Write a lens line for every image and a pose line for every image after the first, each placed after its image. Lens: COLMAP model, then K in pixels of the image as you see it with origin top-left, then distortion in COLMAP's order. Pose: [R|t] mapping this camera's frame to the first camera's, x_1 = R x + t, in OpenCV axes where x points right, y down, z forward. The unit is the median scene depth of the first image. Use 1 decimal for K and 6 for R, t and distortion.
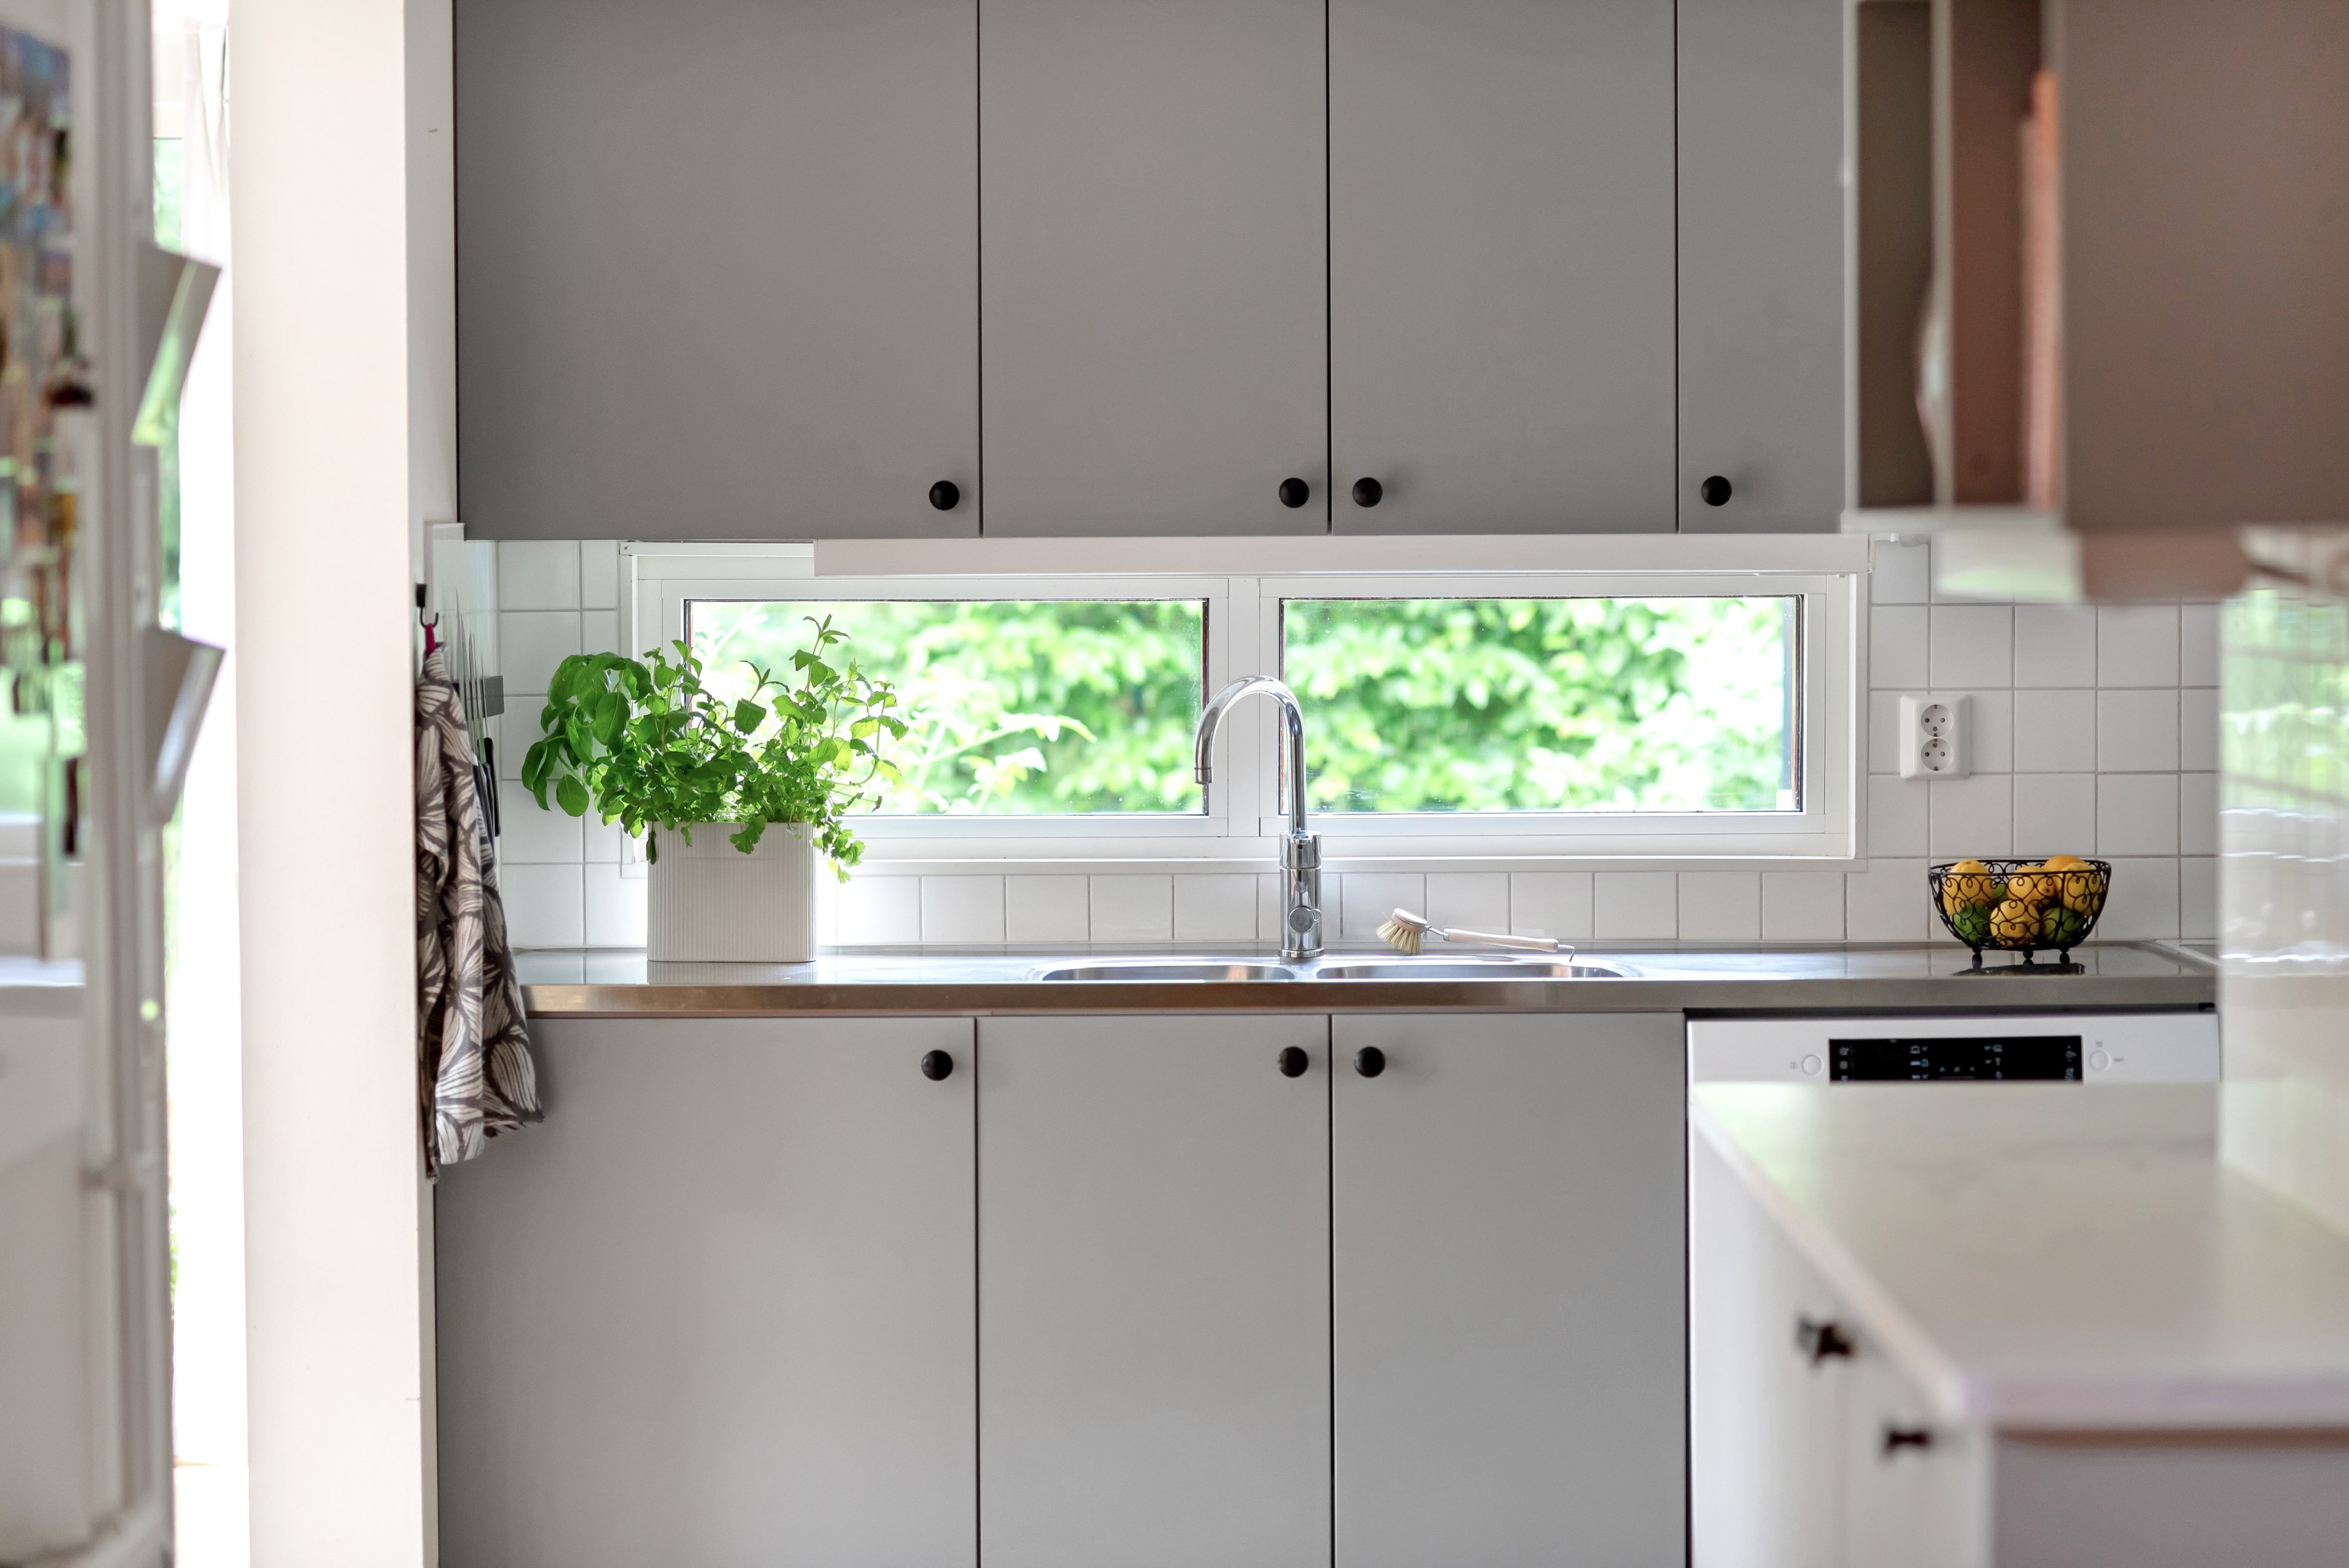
lens RADIAL K [[5399.1, 0, 1182.1], [0, 5399.1, 781.4], [0, 0, 1]] dist [-0.068351, 0.000000]
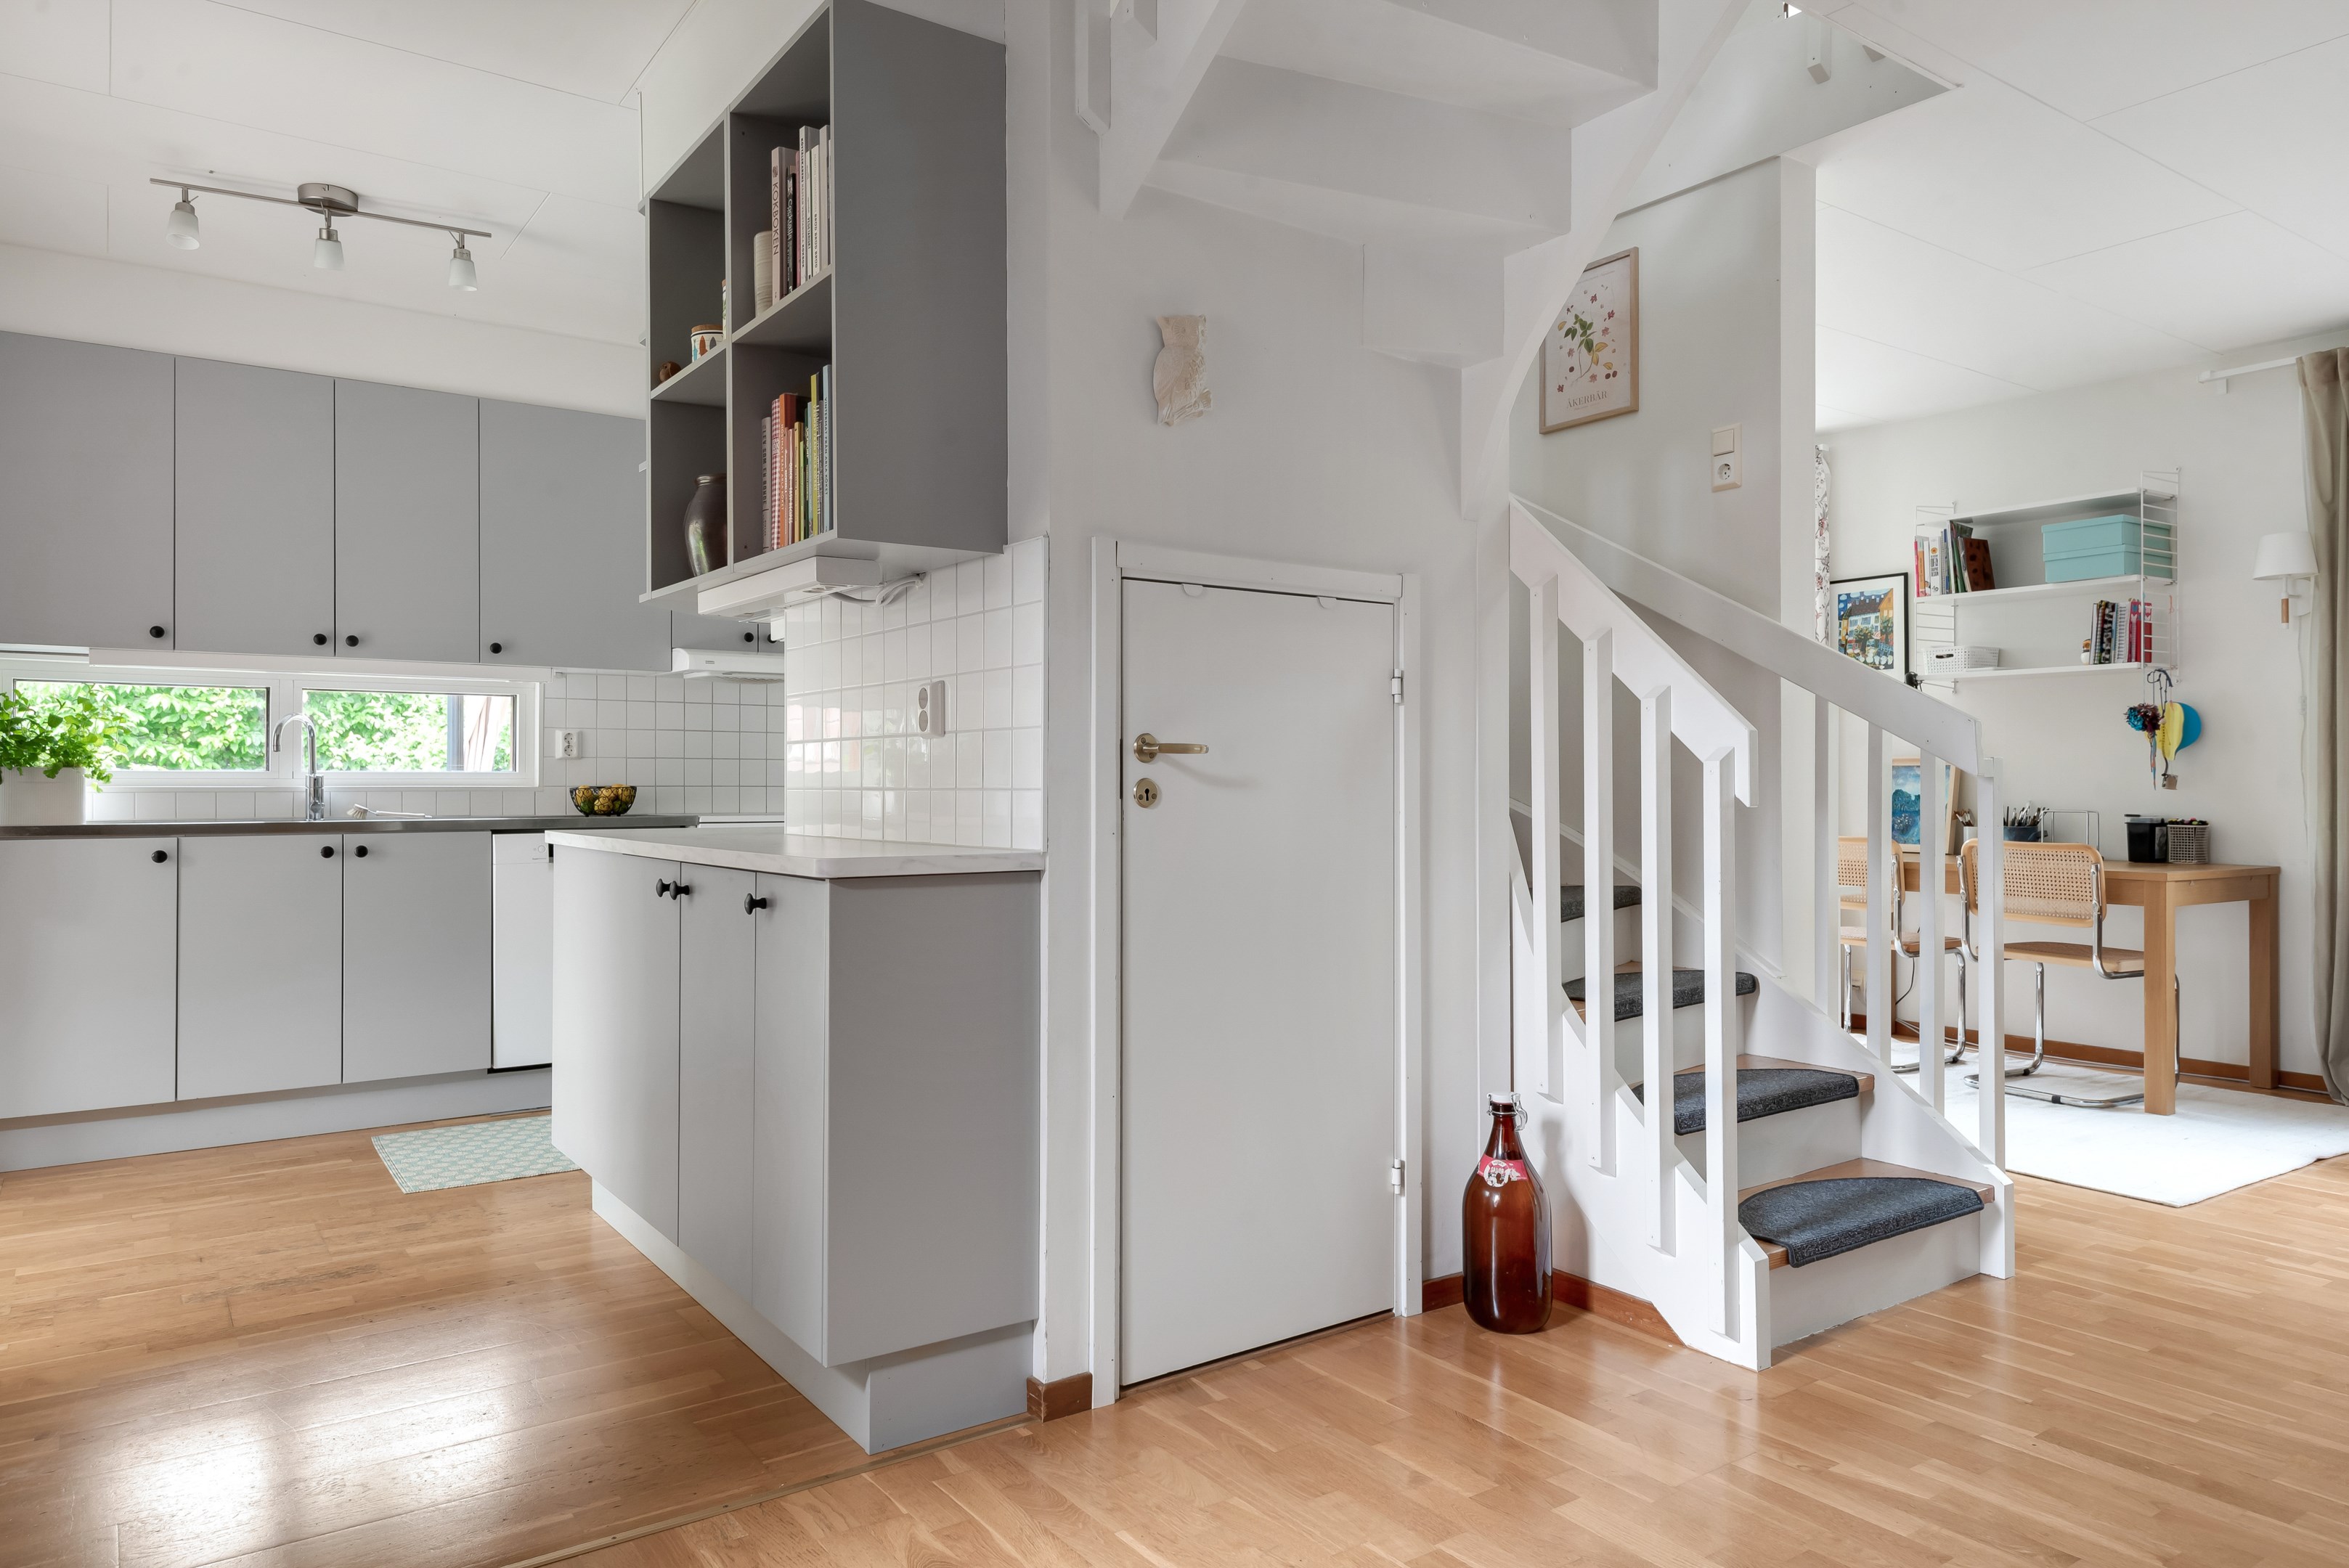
lens RADIAL K [[1504.6, 0, 1172.4], [0, 1504.6, 783.6], [0, 0, 1]] dist [0.024674, -0.007072]
pose [[0.821133, 0.005419, 0.570711, -0.057666], [0.018680, 0.999164, -0.036365, 0.049551], [-0.570431, 0.040521, 0.820346, 0.159423]]
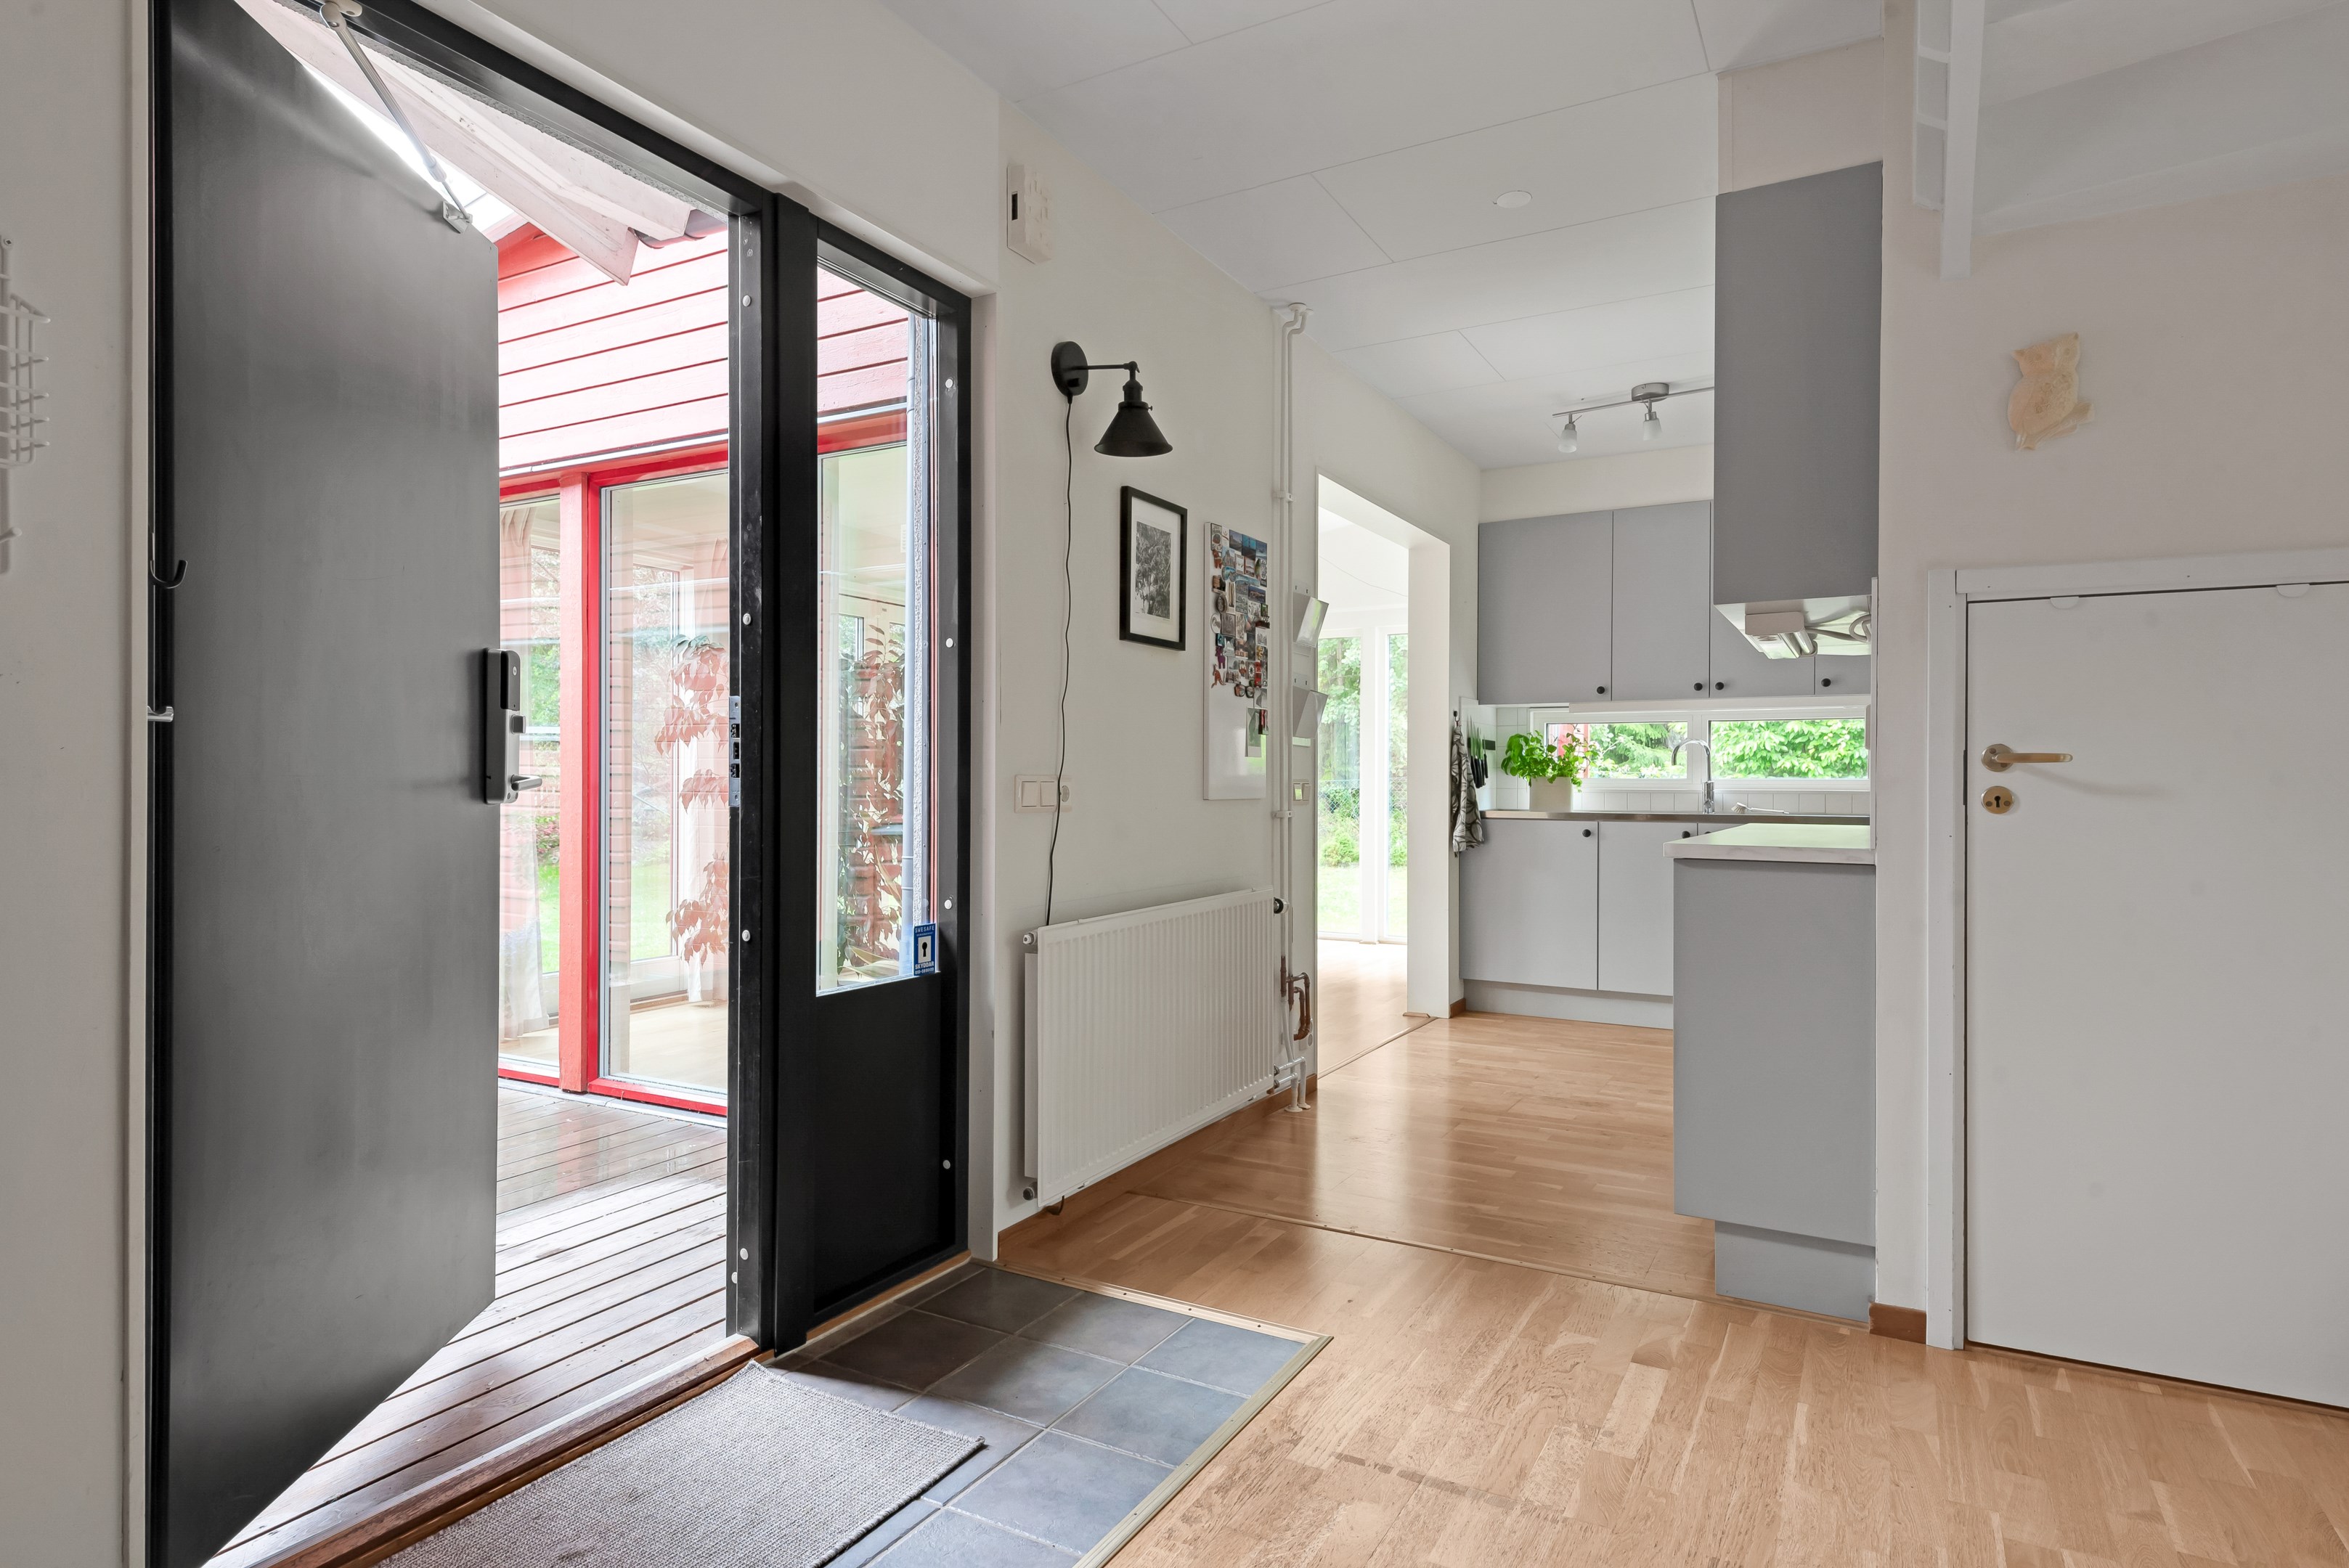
lens RADIAL K [[1246.6, 0, 1169.2], [0, 1246.6, 791.6], [0, 0, 1]] dist [0.006487, -0.001757]
pose [[0.869369, 0.014026, -0.493965, 0.126929], [-0.030772, 0.999194, -0.025788, 0.051396], [0.493205, 0.037620, 0.869099, 0.069894]]
